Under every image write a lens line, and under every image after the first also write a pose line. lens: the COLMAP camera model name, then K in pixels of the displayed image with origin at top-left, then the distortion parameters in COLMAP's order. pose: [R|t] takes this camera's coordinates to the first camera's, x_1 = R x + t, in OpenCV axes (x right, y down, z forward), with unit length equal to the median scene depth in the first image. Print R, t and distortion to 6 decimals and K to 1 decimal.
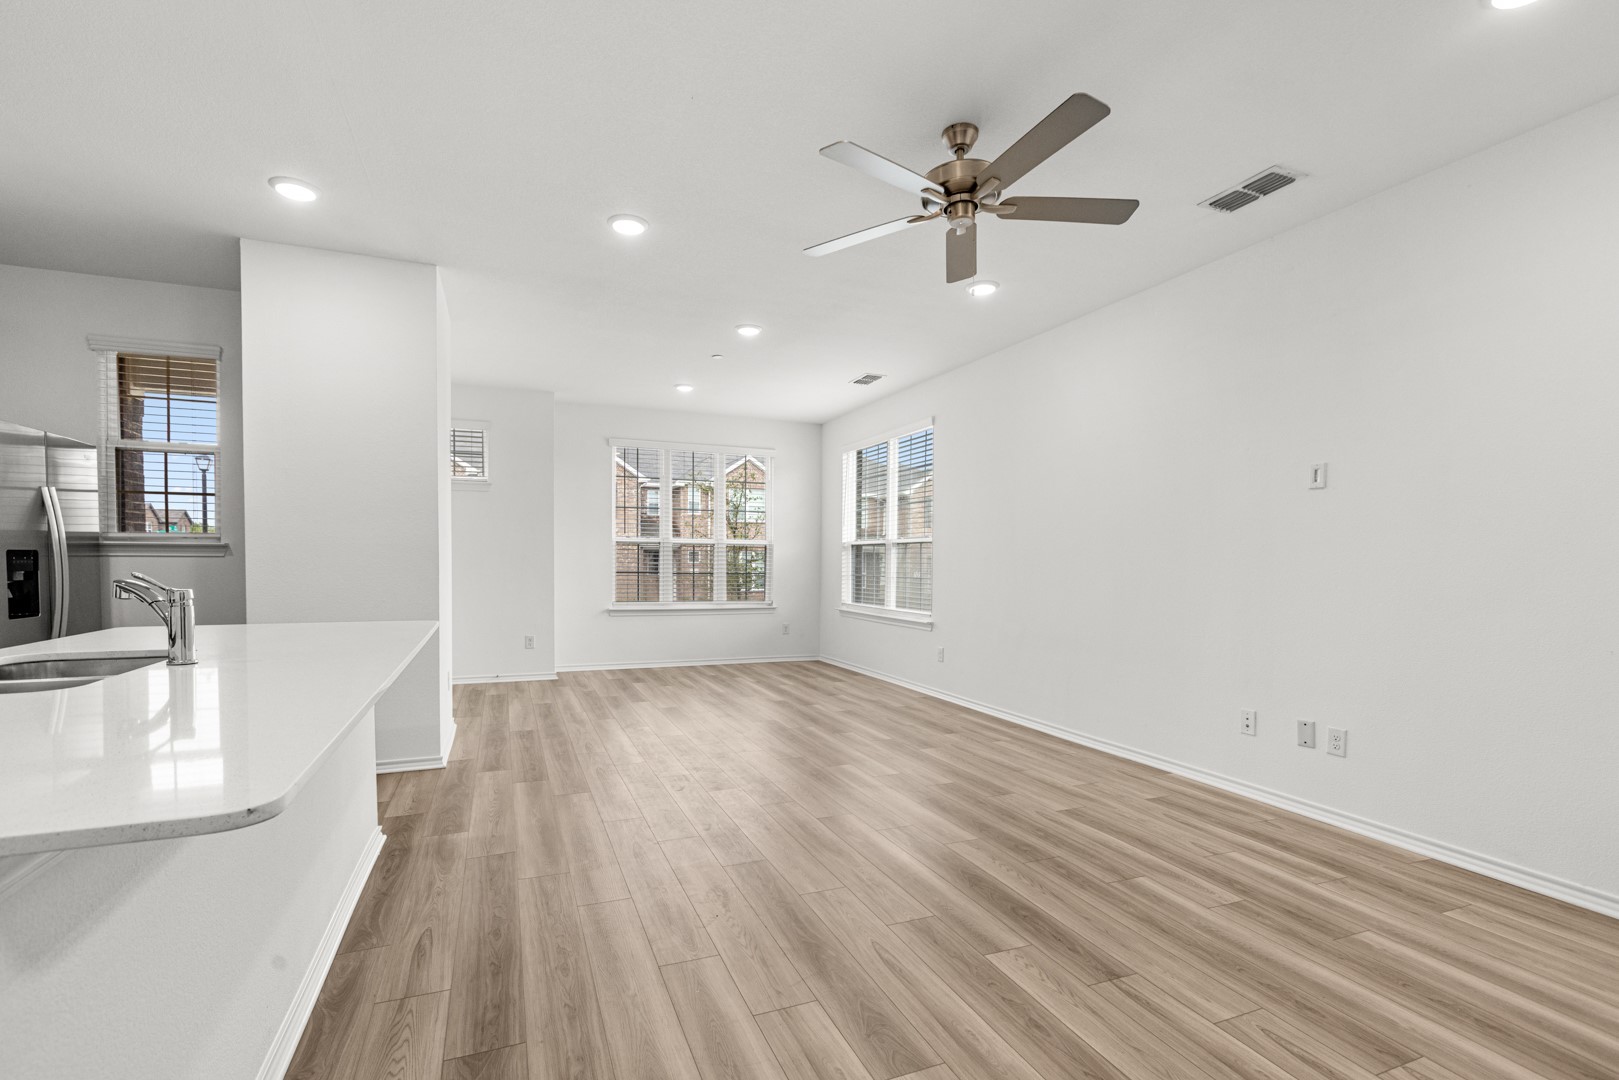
lens RADIAL K [[743.0, 0, 810.5], [0, 743.0, 554.3], [0, 0, 1]] dist [0.001708, 0.000660]
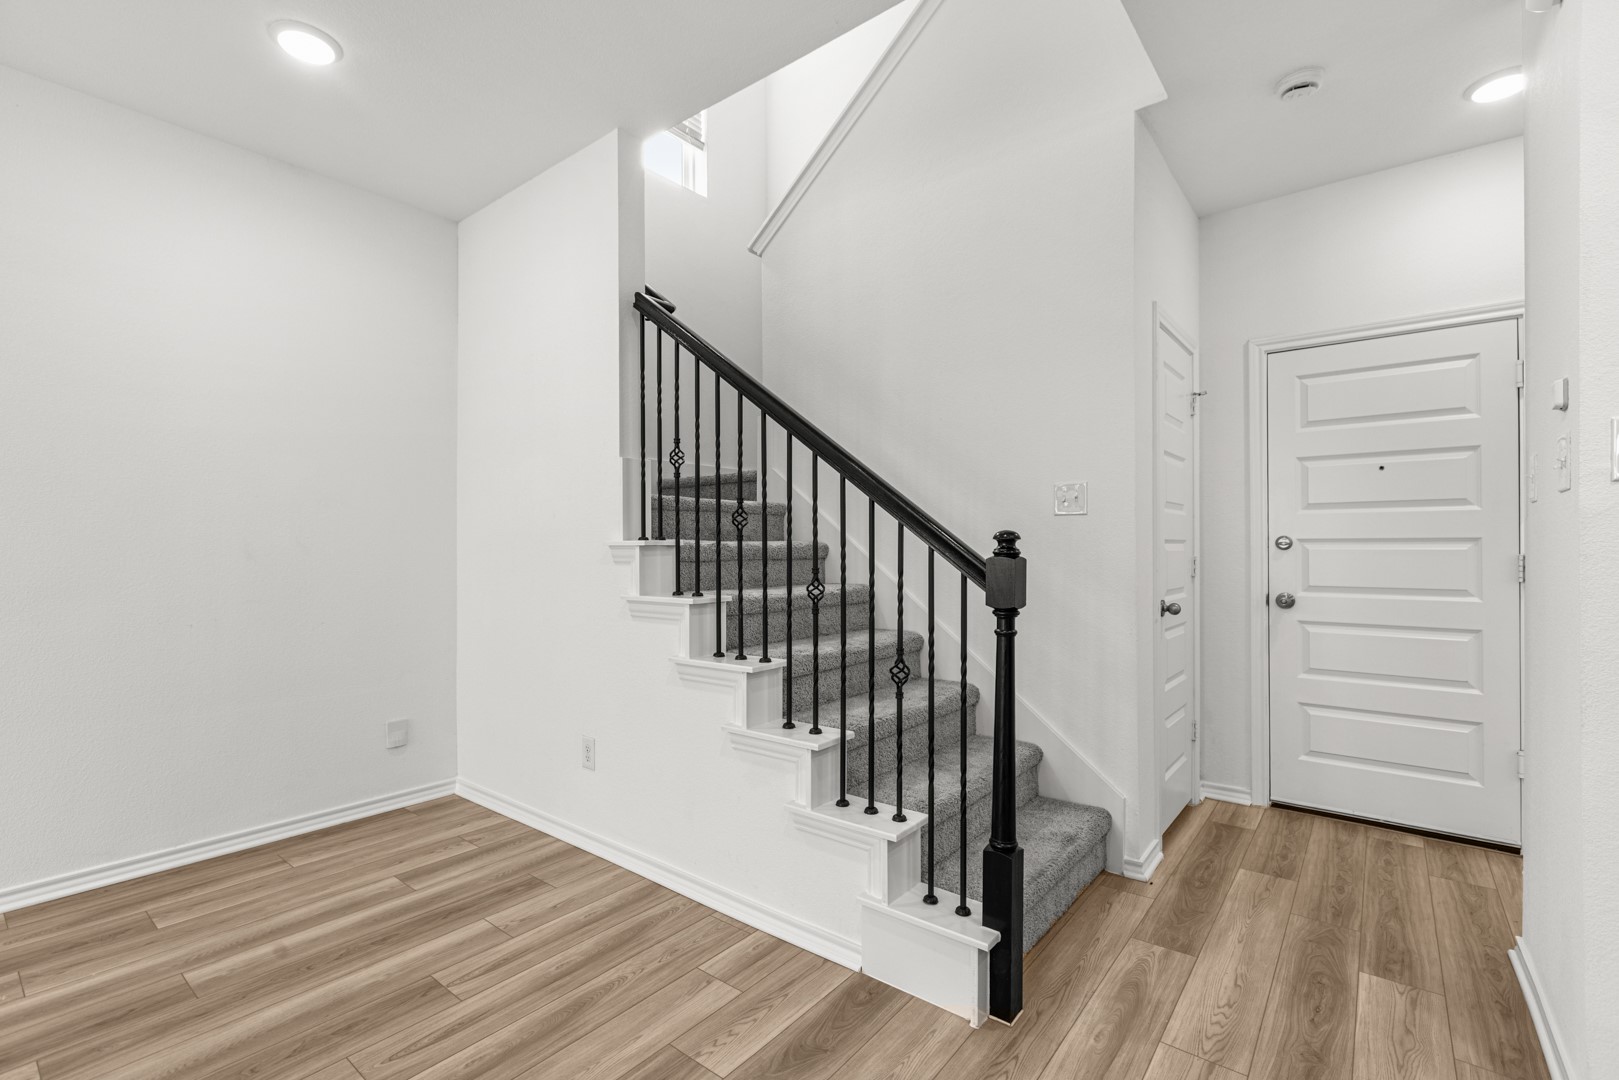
lens RADIAL K [[720.9, 0, 789.8], [0, 720.9, 546.4], [0, 0, 1]] dist [0.002796, 0.000342]
pose [[-0.469491, -0.005748, 0.882918, -0.242274], [-0.012808, 0.999918, -0.000301, 0.002128], [-0.882844, -0.011450, -0.469526, 0.599209]]
